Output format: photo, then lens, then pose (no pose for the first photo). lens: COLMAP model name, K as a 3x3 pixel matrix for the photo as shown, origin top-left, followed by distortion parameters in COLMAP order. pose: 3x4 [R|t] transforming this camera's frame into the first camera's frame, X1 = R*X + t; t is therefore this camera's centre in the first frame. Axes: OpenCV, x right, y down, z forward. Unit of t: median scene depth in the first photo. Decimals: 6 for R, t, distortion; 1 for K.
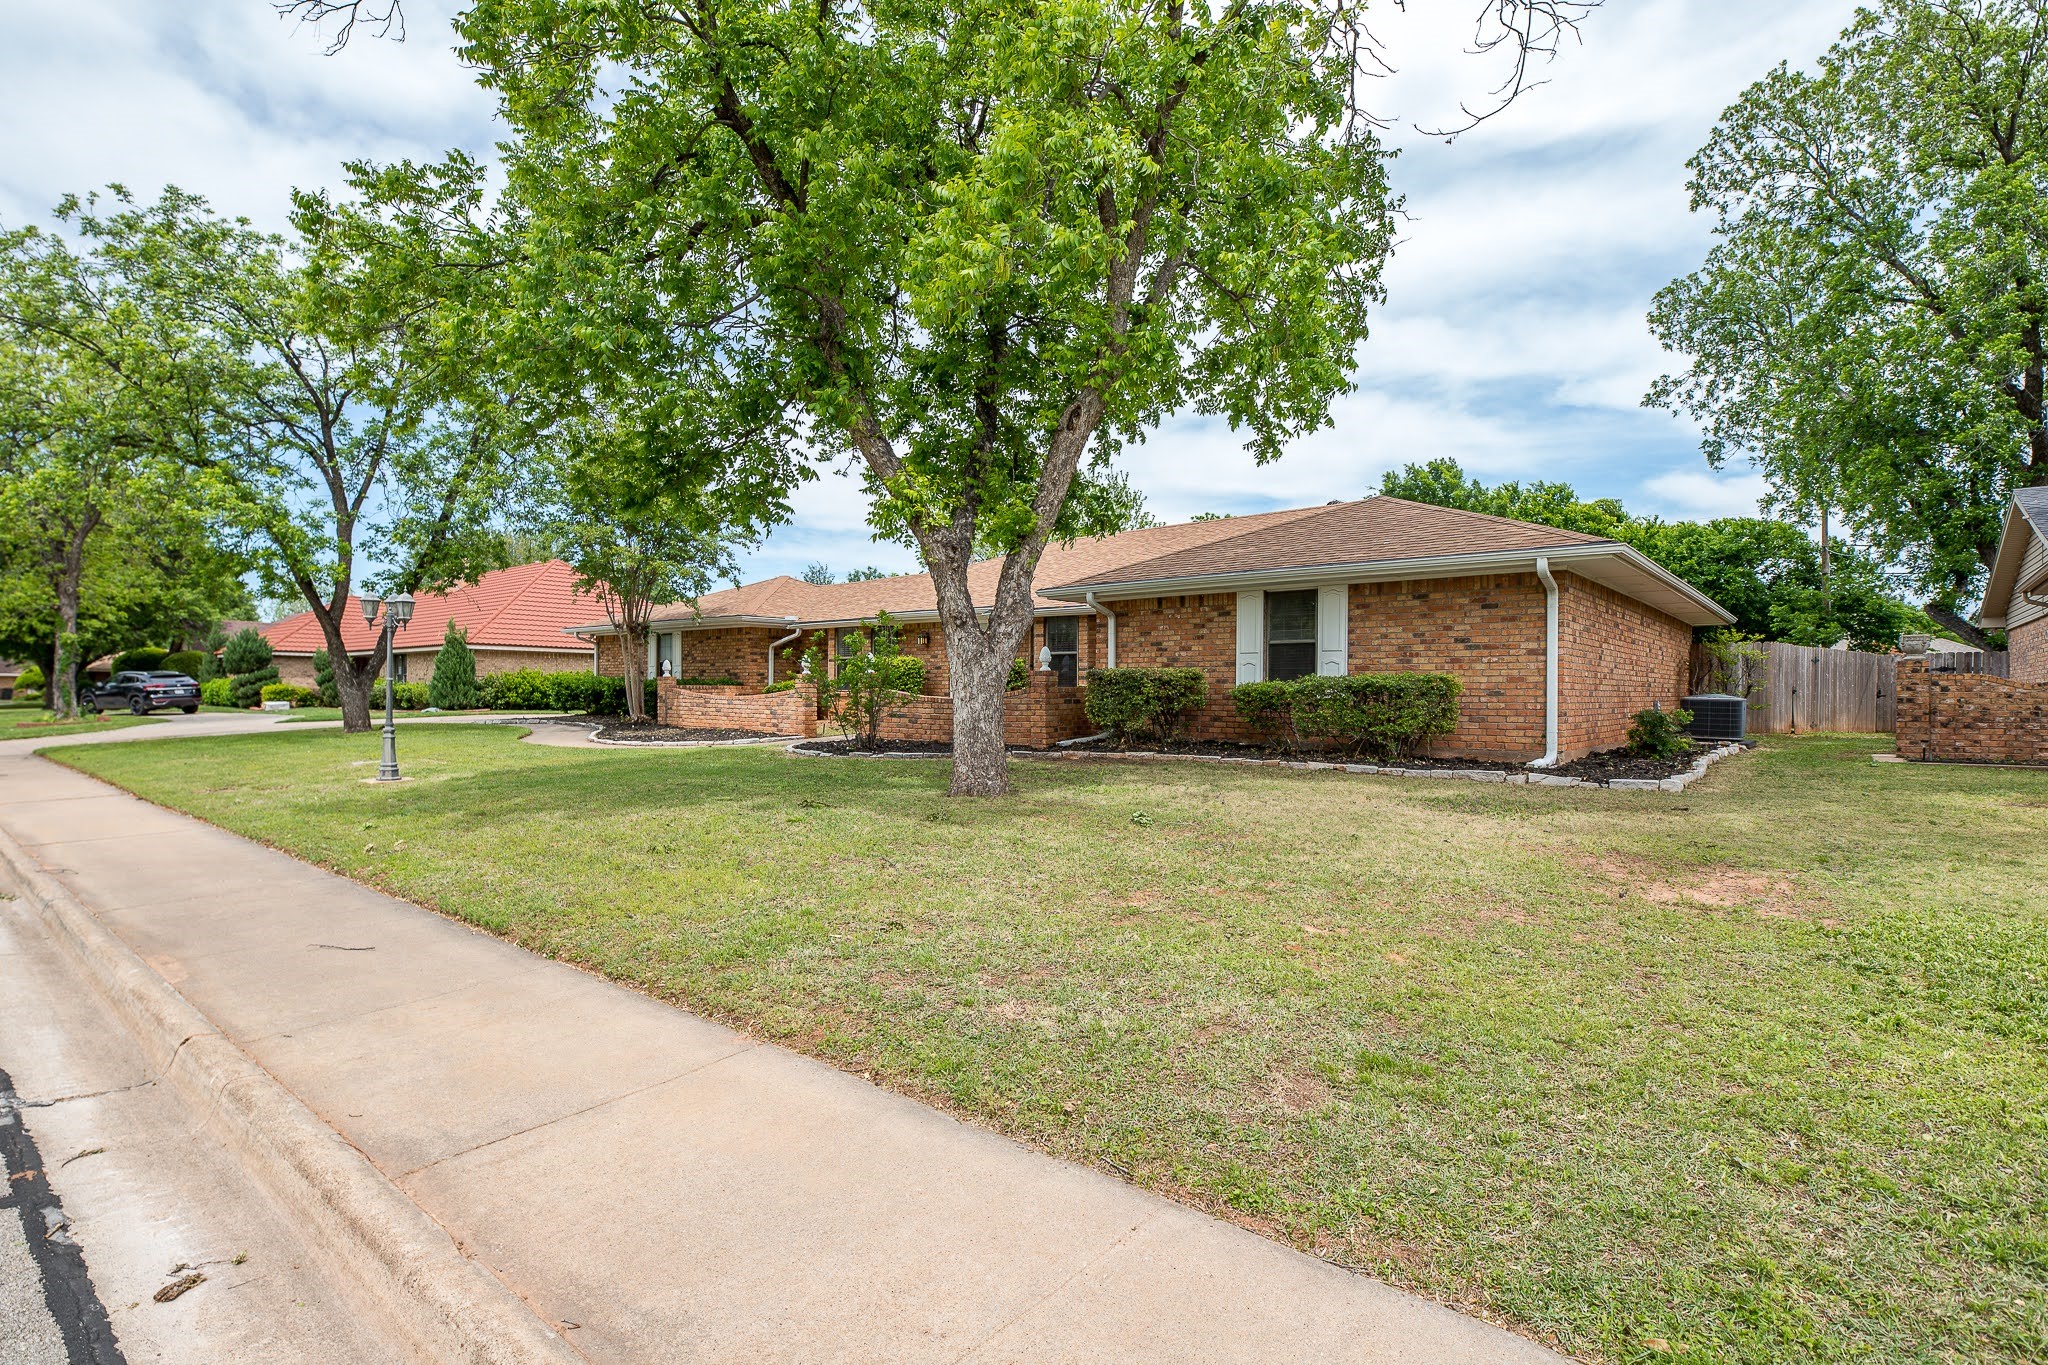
lens RADIAL K [[993.8, 0, 1021.5], [0, 993.8, 701.9], [0, 0, 1]] dist [0.003266, -0.000134]
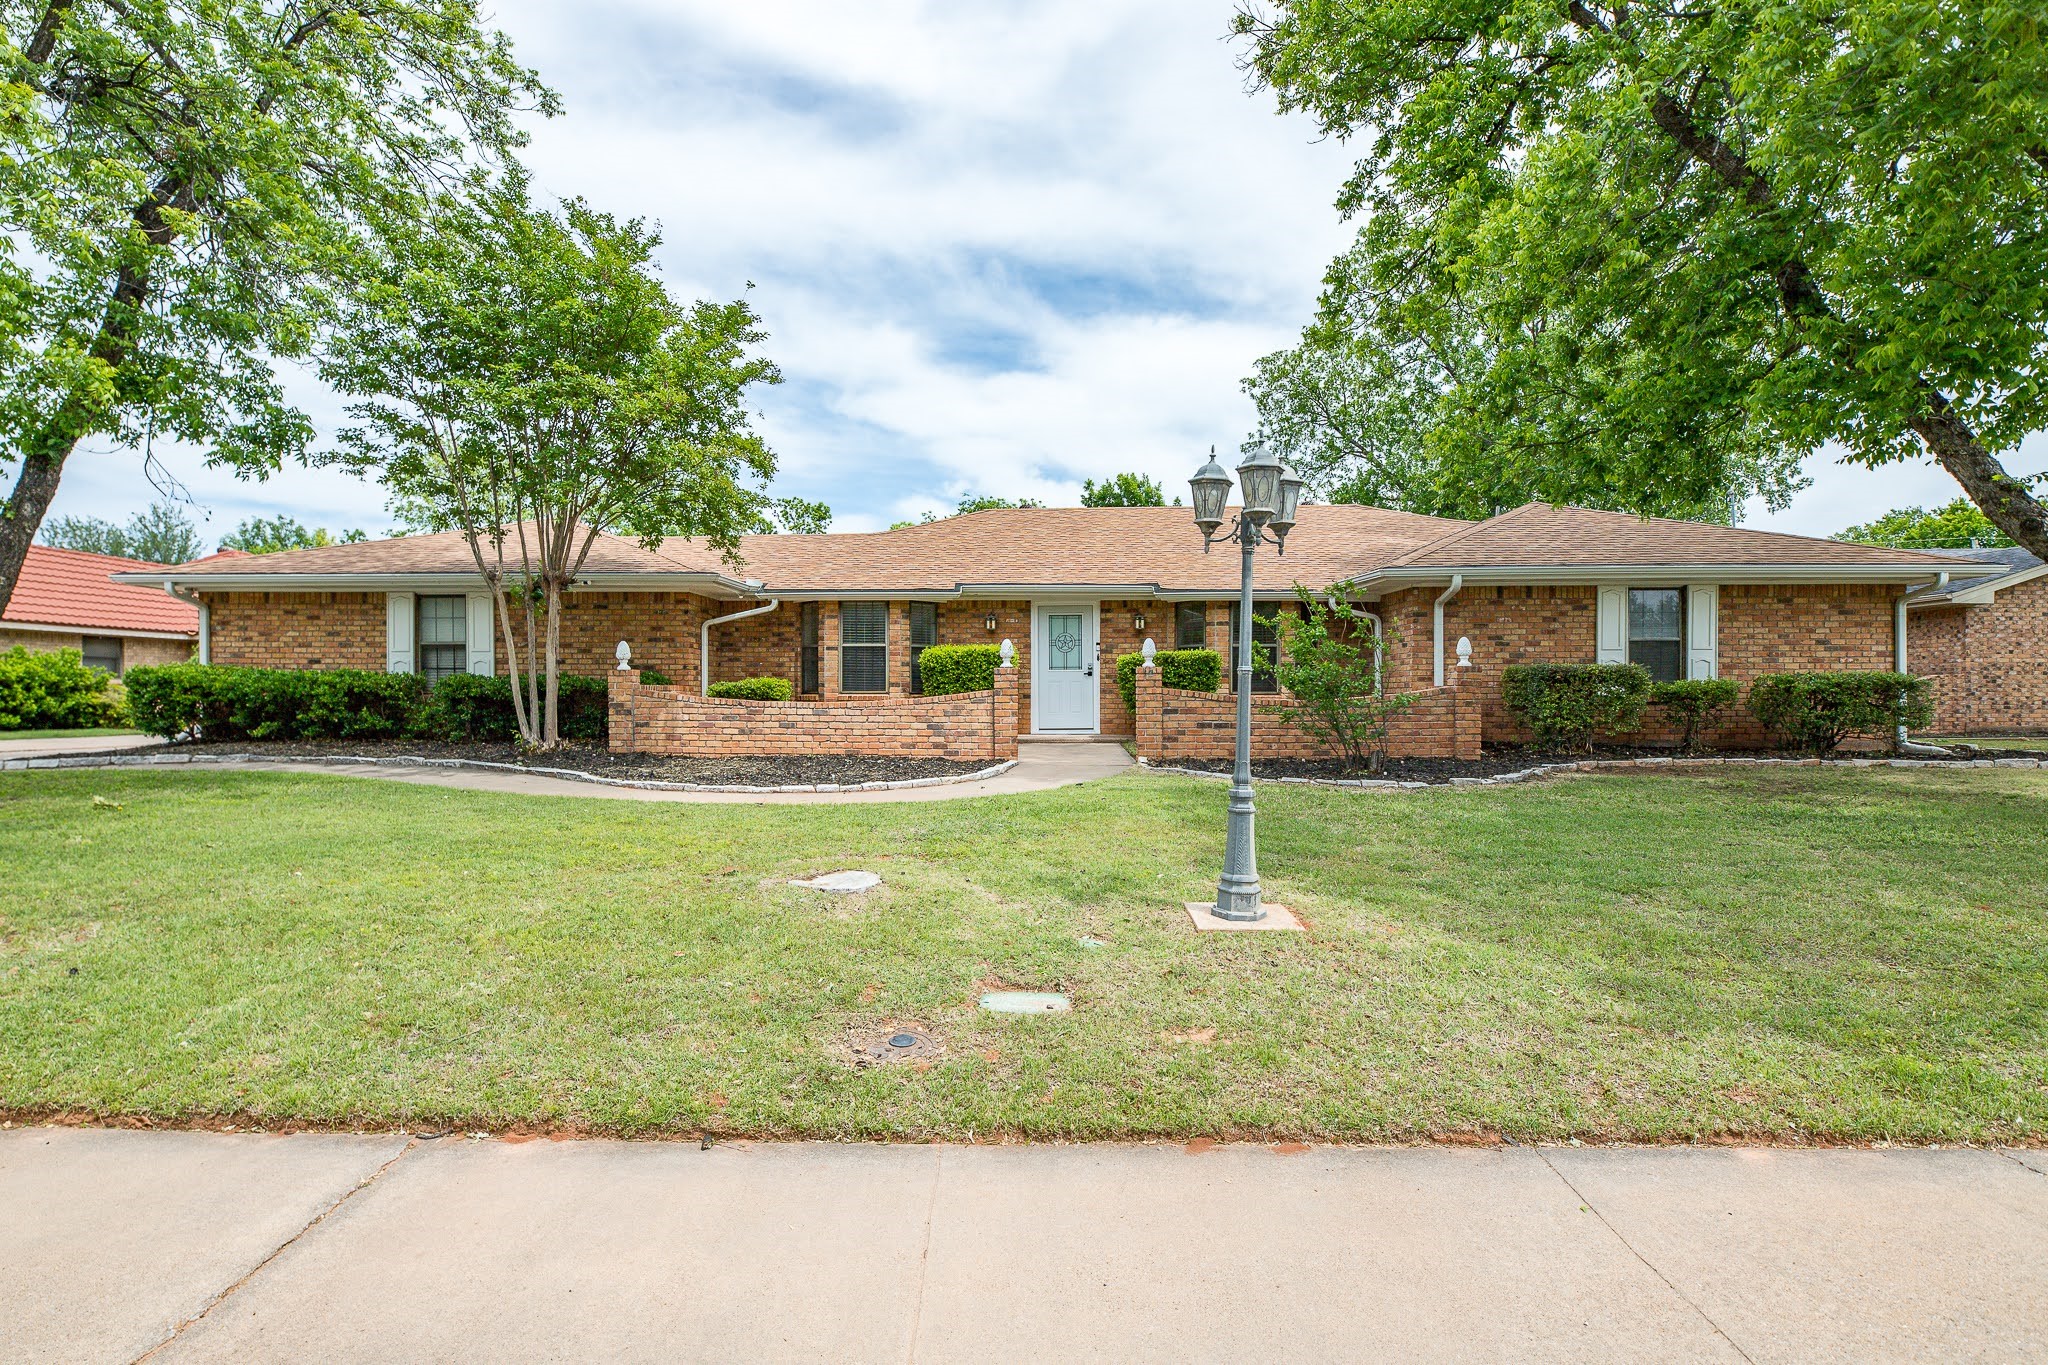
lens RADIAL K [[993.8, 0, 1021.5], [0, 993.8, 701.9], [0, 0, 1]] dist [0.003266, -0.000134]
pose [[0.775814, -0.007298, 0.630919, -0.854086], [0.011767, 0.999927, -0.002902, -0.002877], [-0.630852, 0.009675, 0.775843, 0.639775]]
